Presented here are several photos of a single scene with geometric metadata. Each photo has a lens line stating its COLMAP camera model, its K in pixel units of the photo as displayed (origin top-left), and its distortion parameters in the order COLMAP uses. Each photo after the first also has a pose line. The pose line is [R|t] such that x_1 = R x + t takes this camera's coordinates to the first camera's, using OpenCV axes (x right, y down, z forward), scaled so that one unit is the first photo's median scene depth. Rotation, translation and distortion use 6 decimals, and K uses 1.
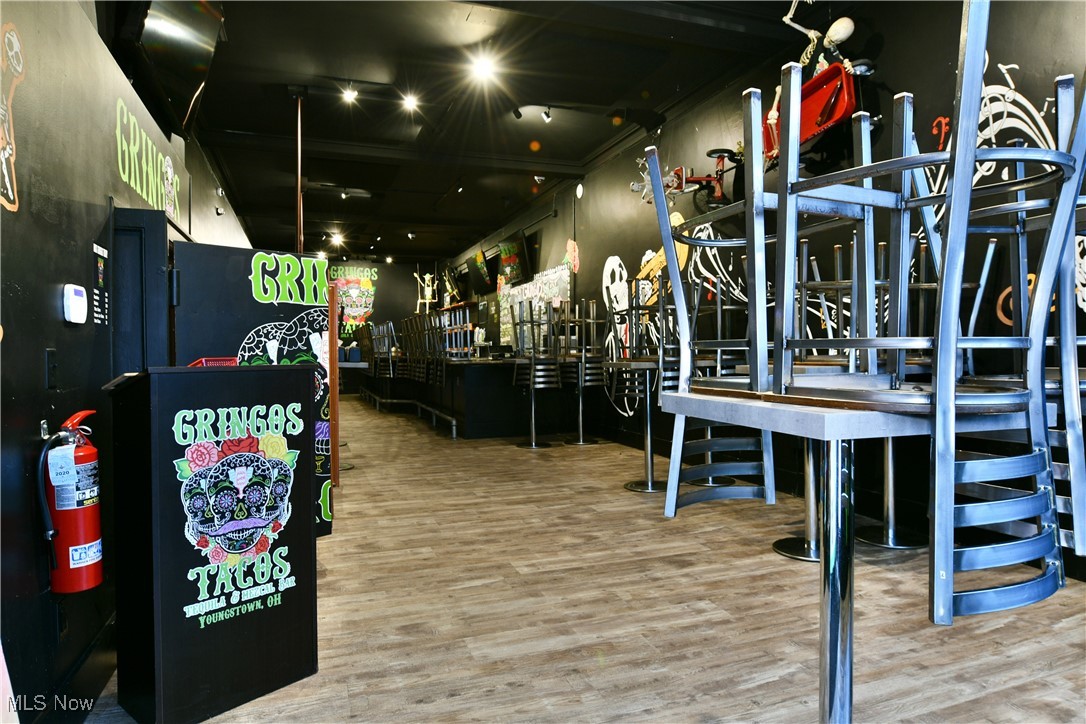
lens RADIAL K [[666.5, 0, 545.7], [0, 666.5, 360.4], [0, 0, 1]] dist [-0.007157, -0.002940]
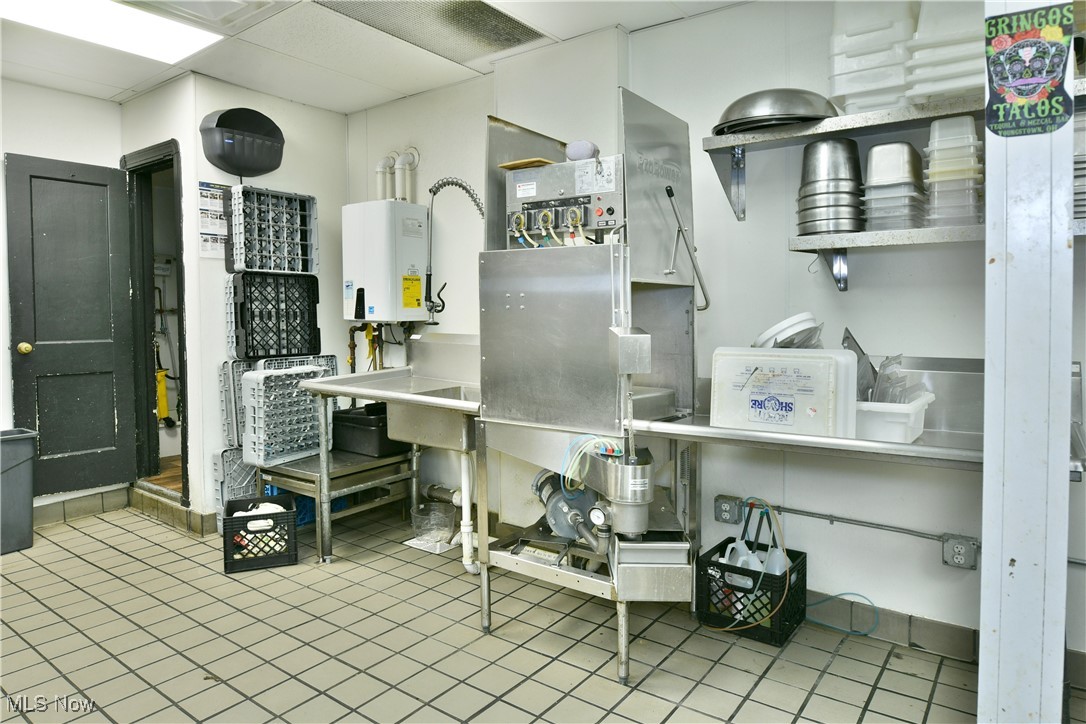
lens RADIAL K [[666.5, 0, 543.7], [0, 666.5, 355.3], [0, 0, 1]] dist [-0.007157, -0.002940]
pose [[0.550755, 0.040848, -0.833667, 0.229227], [0.002210, 0.998727, 0.050396, 0.800952], [0.834664, -0.029598, 0.549963, -0.796788]]
